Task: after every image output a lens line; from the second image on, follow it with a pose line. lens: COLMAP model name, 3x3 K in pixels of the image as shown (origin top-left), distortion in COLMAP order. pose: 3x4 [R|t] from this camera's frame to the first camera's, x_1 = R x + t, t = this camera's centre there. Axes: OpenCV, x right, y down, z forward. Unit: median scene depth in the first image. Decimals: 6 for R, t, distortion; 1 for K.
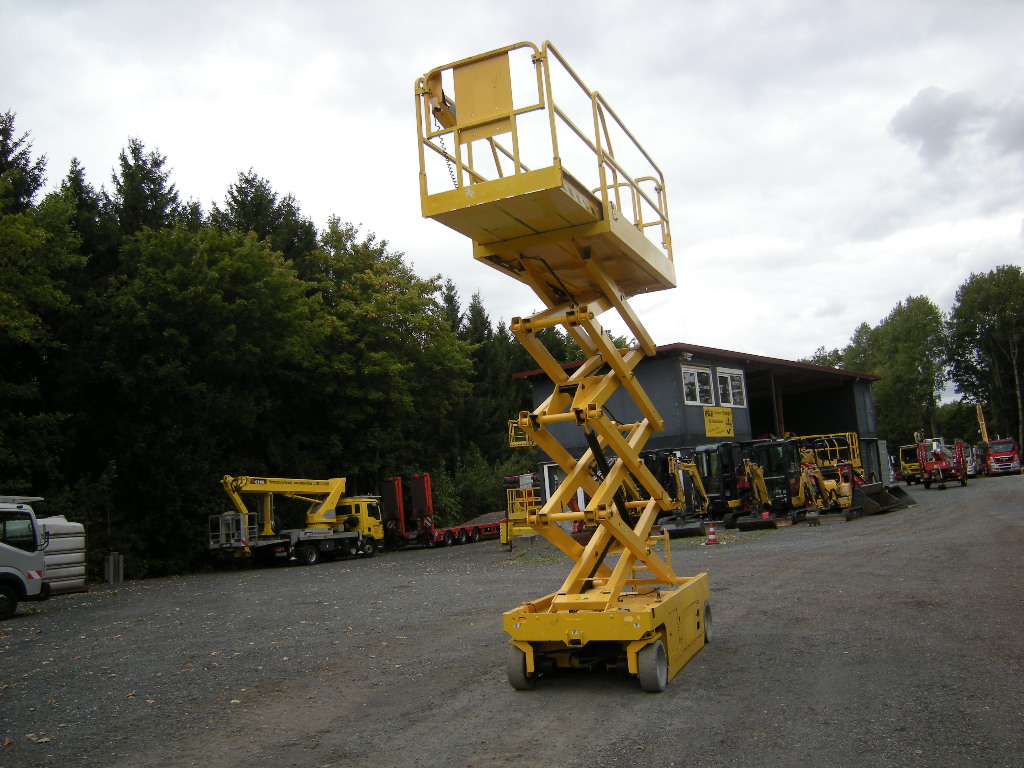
lens RADIAL K [[839.4, 0, 515.0], [0, 839.4, 384.1], [0, 0, 1]] dist [-0.099940, 0.008150]
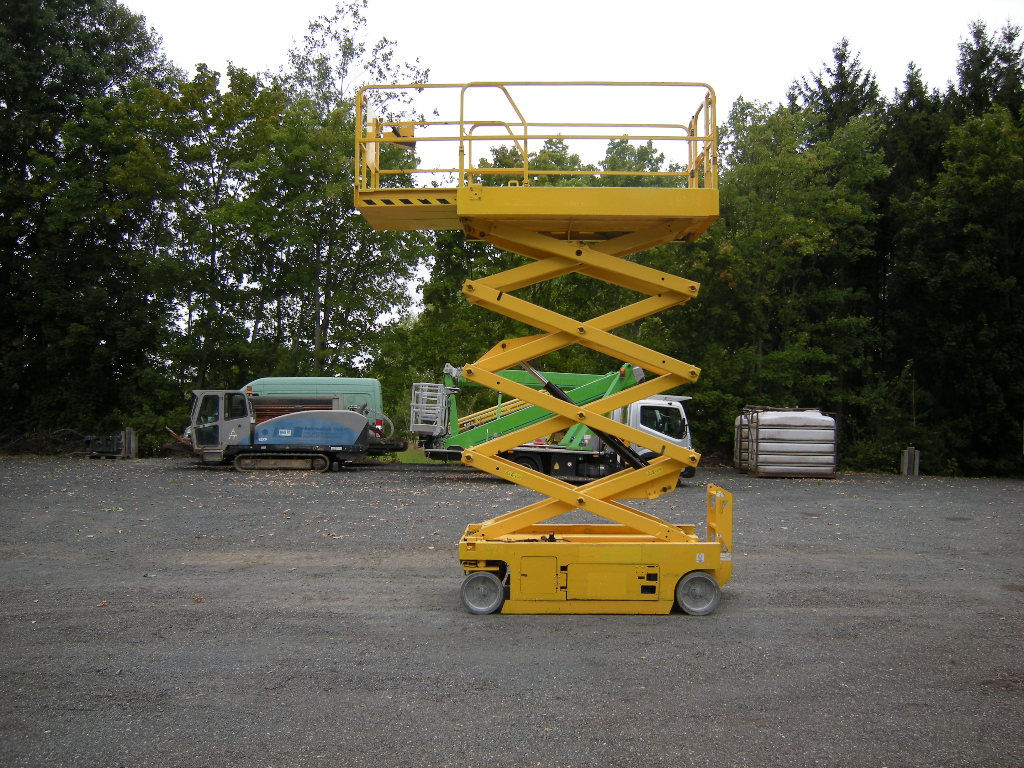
lens RADIAL K [[839.4, 0, 515.0], [0, 839.4, 384.1], [0, 0, 1]] dist [-0.099940, 0.008150]
pose [[0.385848, 0.052915, -0.921044, 0.258615], [0.081006, 0.992555, 0.090959, -0.010446], [0.918999, -0.109706, 0.378688, 0.131028]]
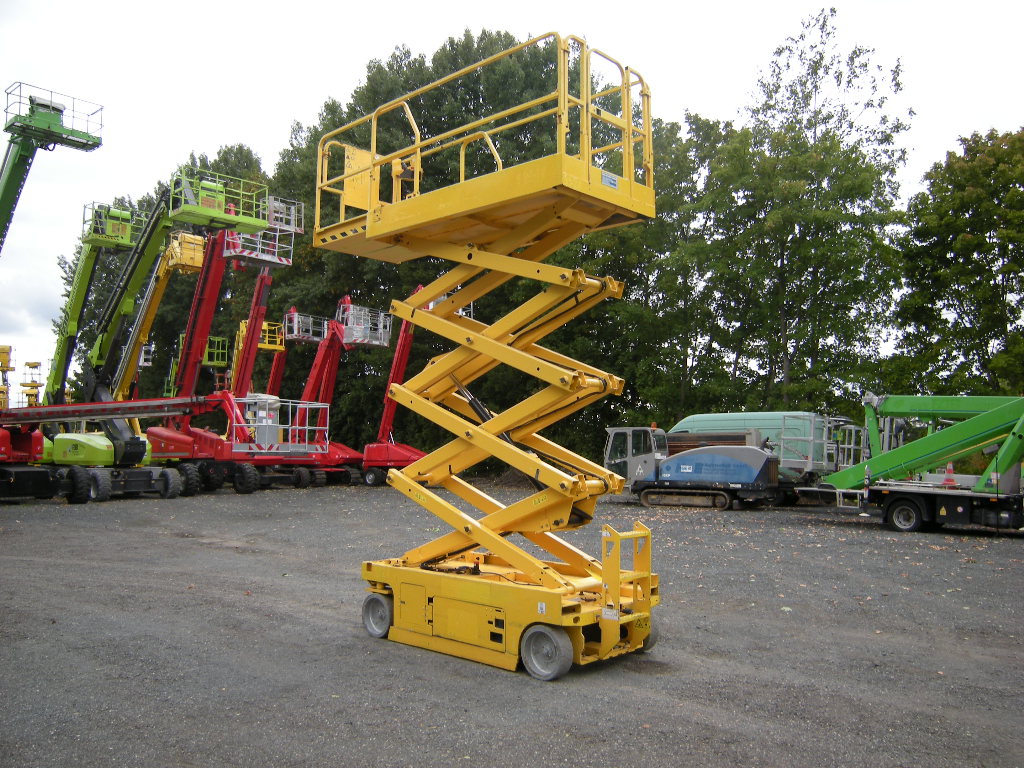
lens RADIAL K [[843.9, 0, 513.1], [0, 843.9, 388.0], [0, 0, 1]] dist [-0.086313, 0.003681]
pose [[-0.329847, 0.008119, -0.944000, 0.247123], [0.141241, 0.989132, -0.040844, 0.021887], [0.933409, -0.146803, -0.327409, 0.330736]]
